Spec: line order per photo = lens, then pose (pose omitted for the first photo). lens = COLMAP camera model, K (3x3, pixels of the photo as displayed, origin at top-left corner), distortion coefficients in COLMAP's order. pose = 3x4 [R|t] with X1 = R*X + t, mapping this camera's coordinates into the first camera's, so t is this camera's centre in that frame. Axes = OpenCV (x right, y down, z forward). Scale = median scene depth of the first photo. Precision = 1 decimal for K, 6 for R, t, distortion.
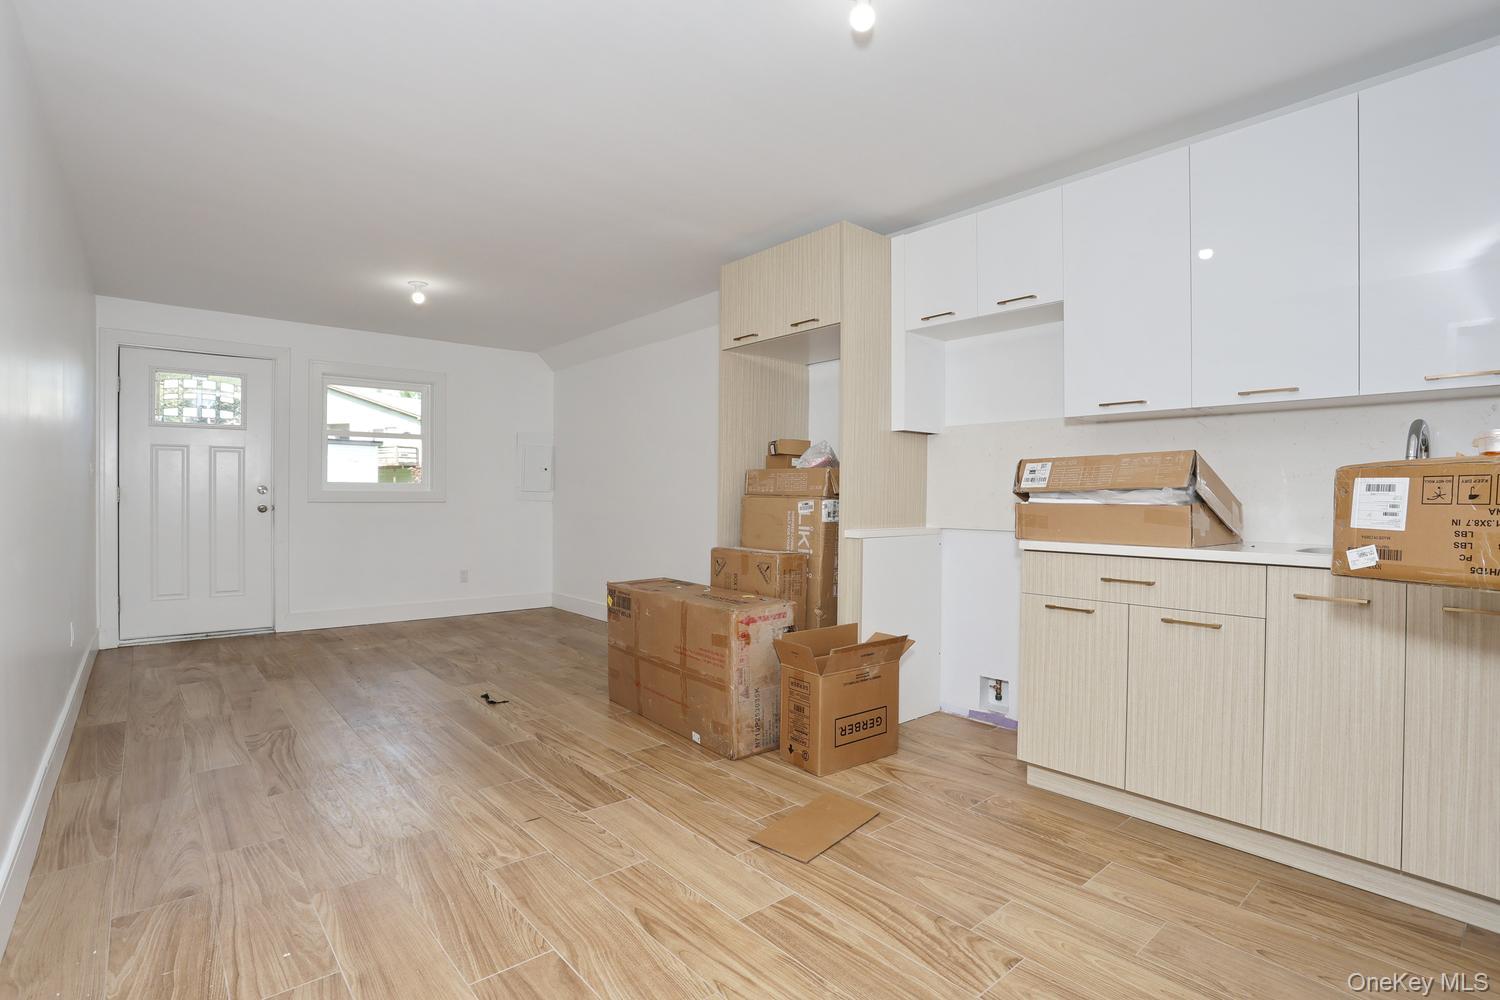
lens RADIAL K [[725.2, 0, 747.0], [0, 725.2, 500.1], [0, 0, 1]] dist [-0.062168, 0.020829]
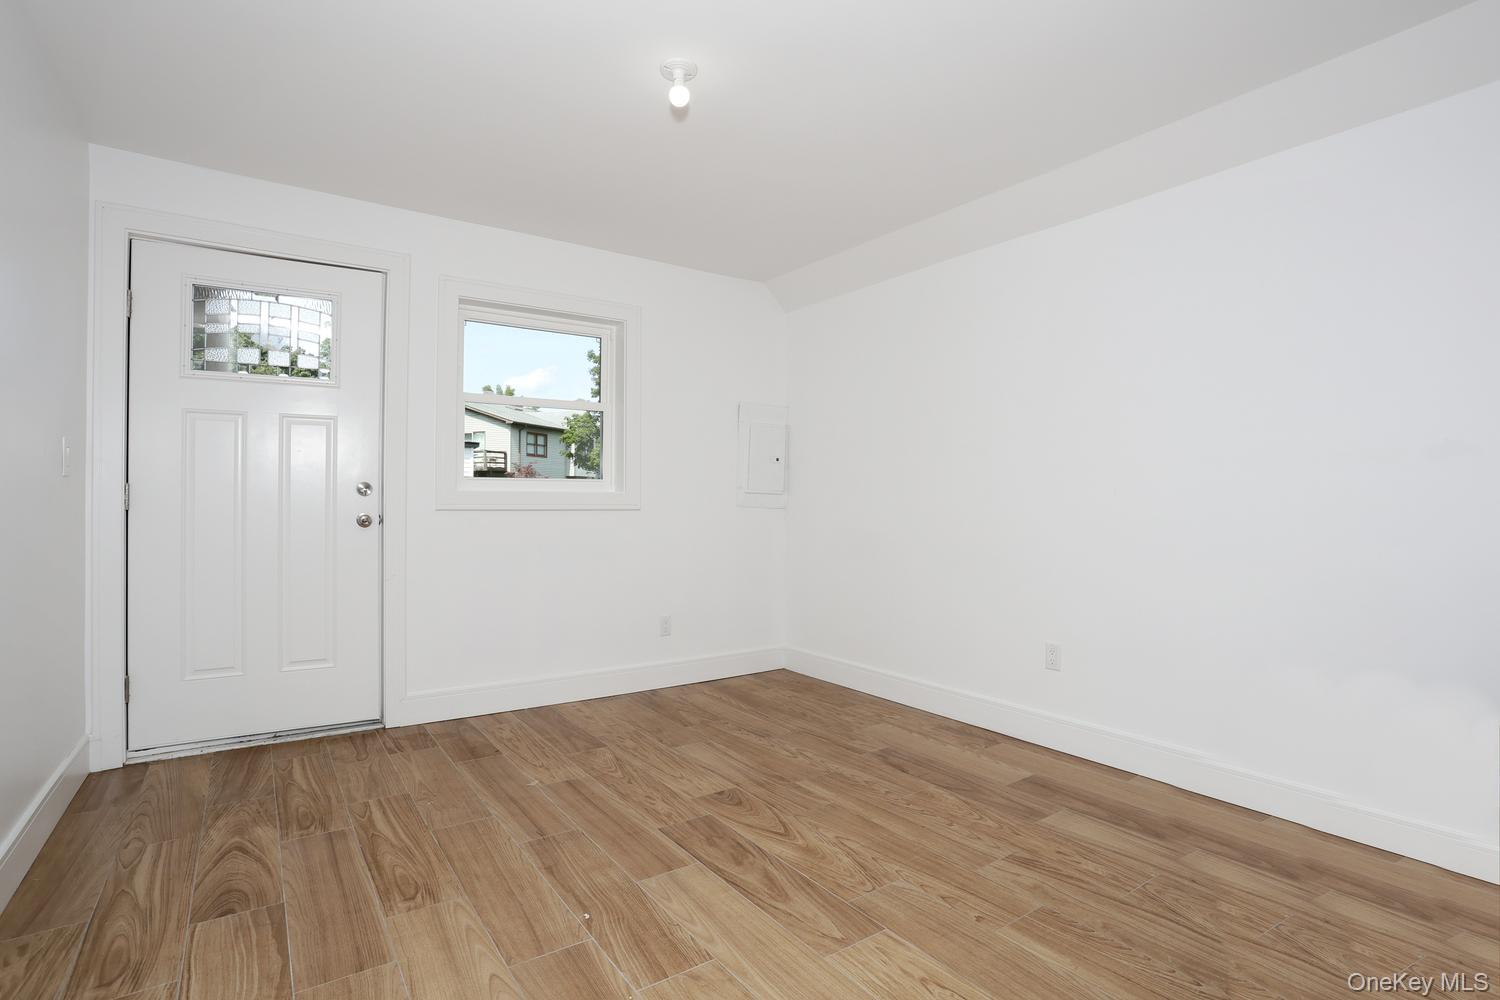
lens RADIAL K [[725.2, 0, 750.1], [0, 725.2, 499.0], [0, 0, 1]] dist [-0.062168, 0.020829]
pose [[0.996096, -0.000859, -0.088271, -0.307963], [-0.000045, 0.999948, -0.010239, -0.000079], [0.088275, 0.010203, 0.996044, 0.429648]]
